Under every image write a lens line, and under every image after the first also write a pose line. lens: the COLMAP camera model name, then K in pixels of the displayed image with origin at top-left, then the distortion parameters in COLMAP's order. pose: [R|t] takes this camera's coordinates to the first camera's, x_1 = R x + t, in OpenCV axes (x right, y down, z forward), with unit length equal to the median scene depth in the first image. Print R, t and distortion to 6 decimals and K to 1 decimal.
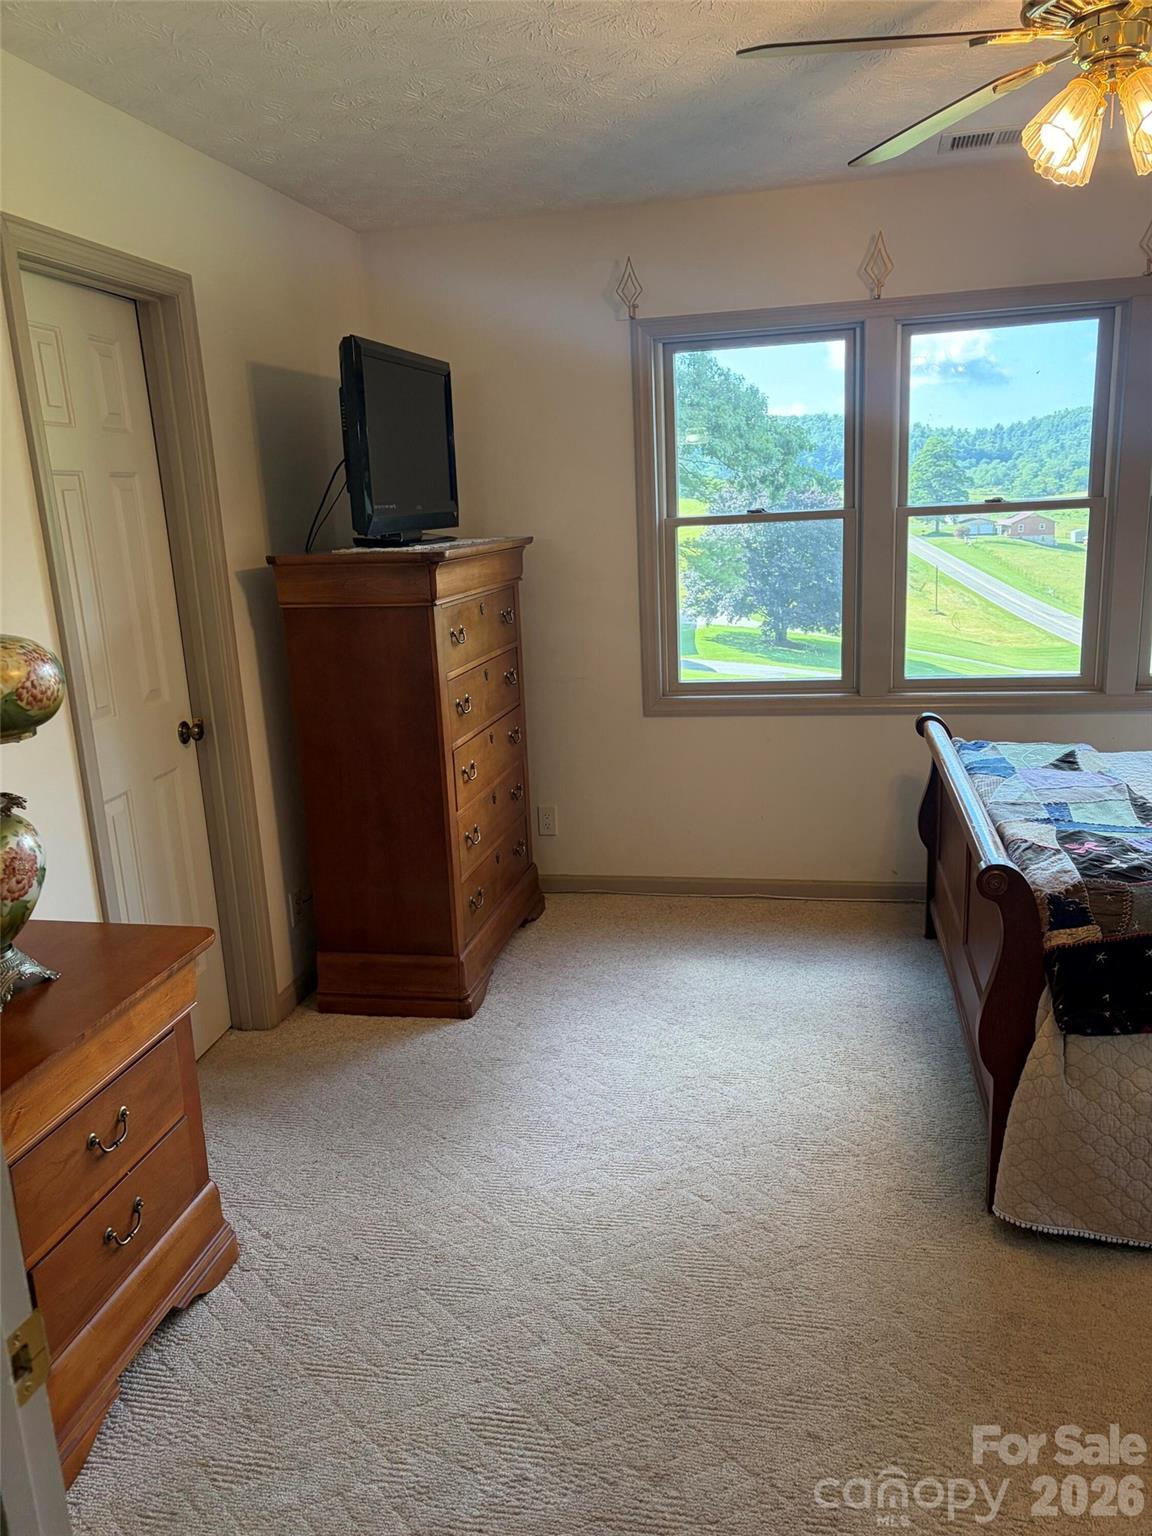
lens RADIAL K [[1160.7, 0, 576.0], [0, 1160.7, 768.0], [0, 0, 1]] dist [0.041724, 0.005103]
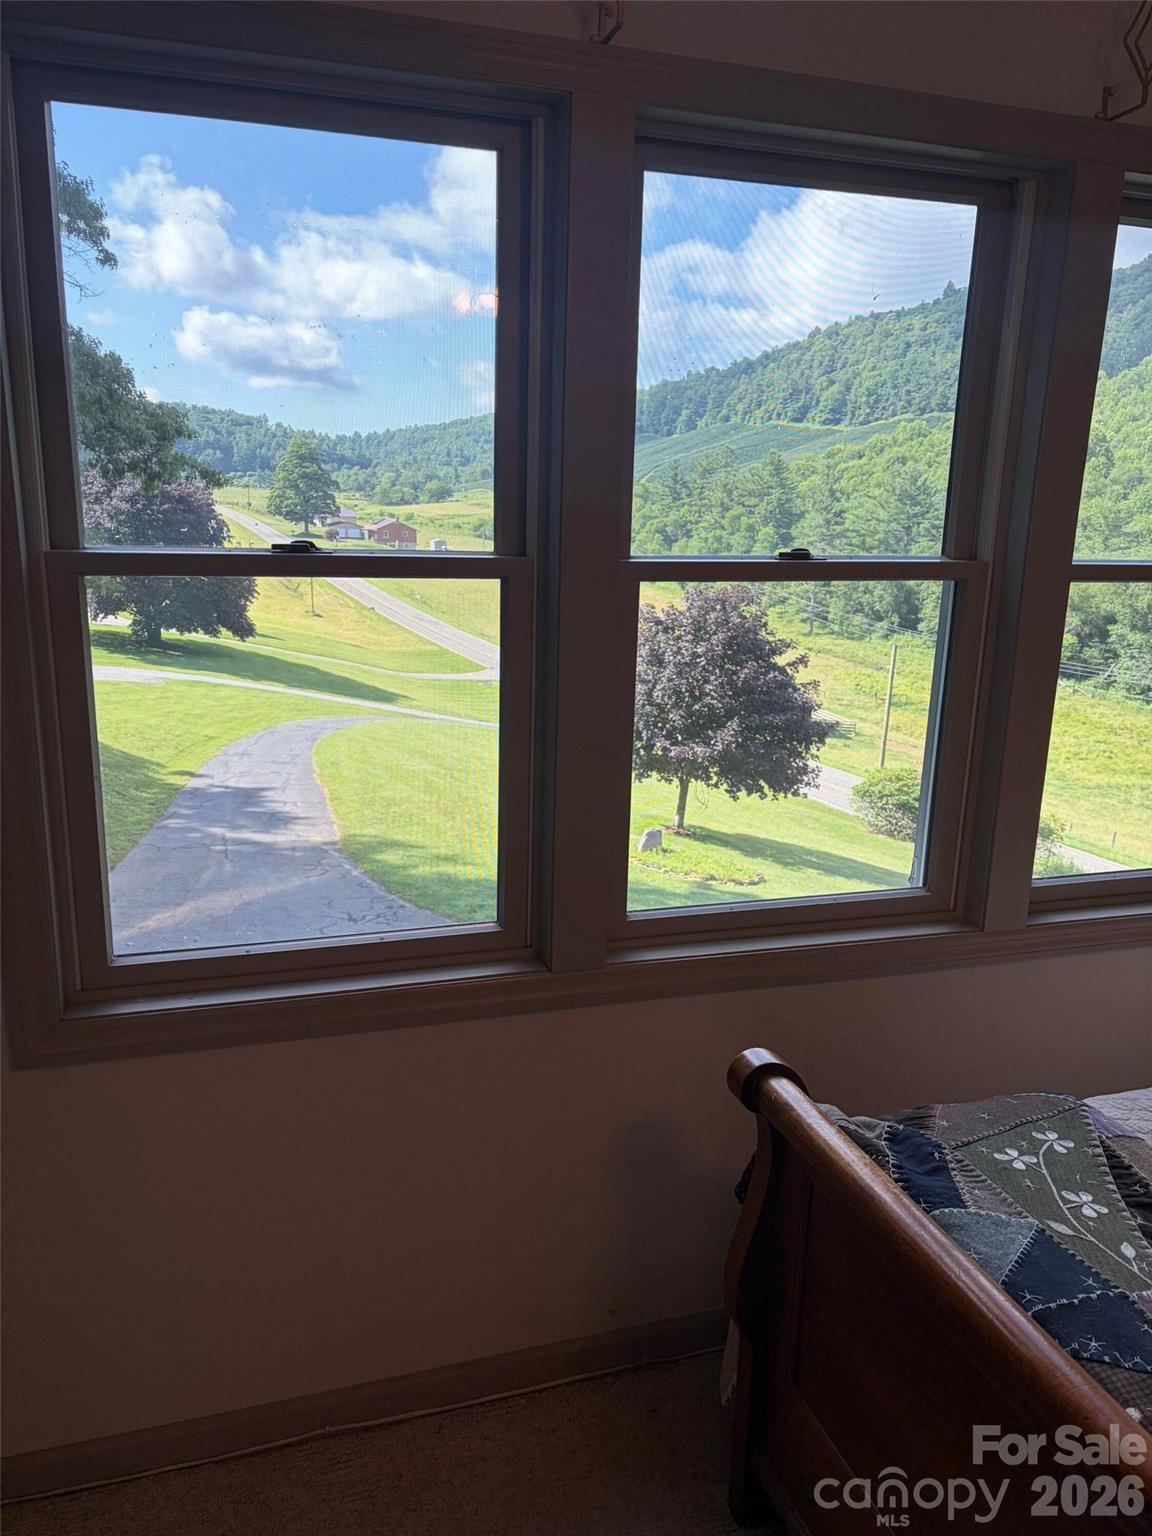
lens RADIAL K [[1164.9, 0, 567.5], [0, 1164.9, 779.5], [0, 0, 1]] dist [0.051294, -0.004371]
pose [[0.871619, -0.053698, 0.487233, 0.037106], [0.048639, 0.998551, 0.023039, -0.157846], [-0.487764, 0.003617, 0.872968, 0.647585]]
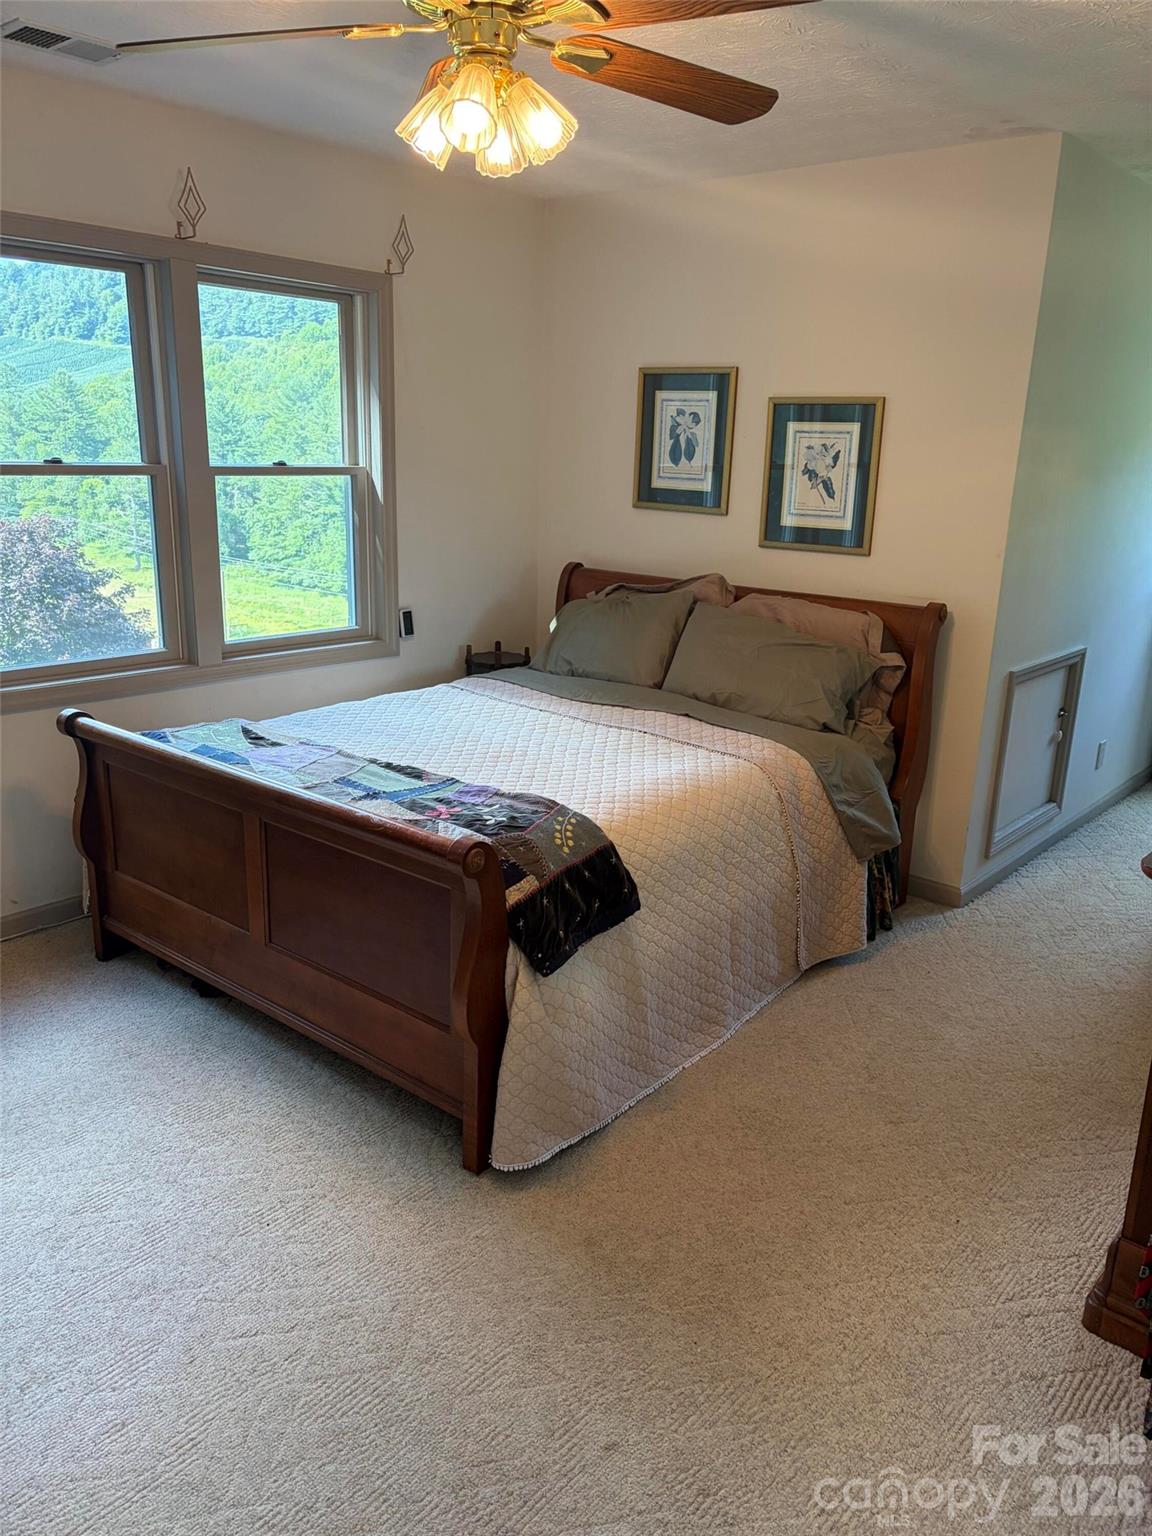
lens RADIAL K [[1164.9, 0, 567.5], [0, 1164.9, 779.5], [0, 0, 1]] dist [0.051294, -0.004371]
pose [[0.487773, -0.193435, 0.851270, -0.265300], [0.152792, 0.979006, 0.134912, -0.056613], [-0.859495, 0.064261, 0.507088, 0.239058]]
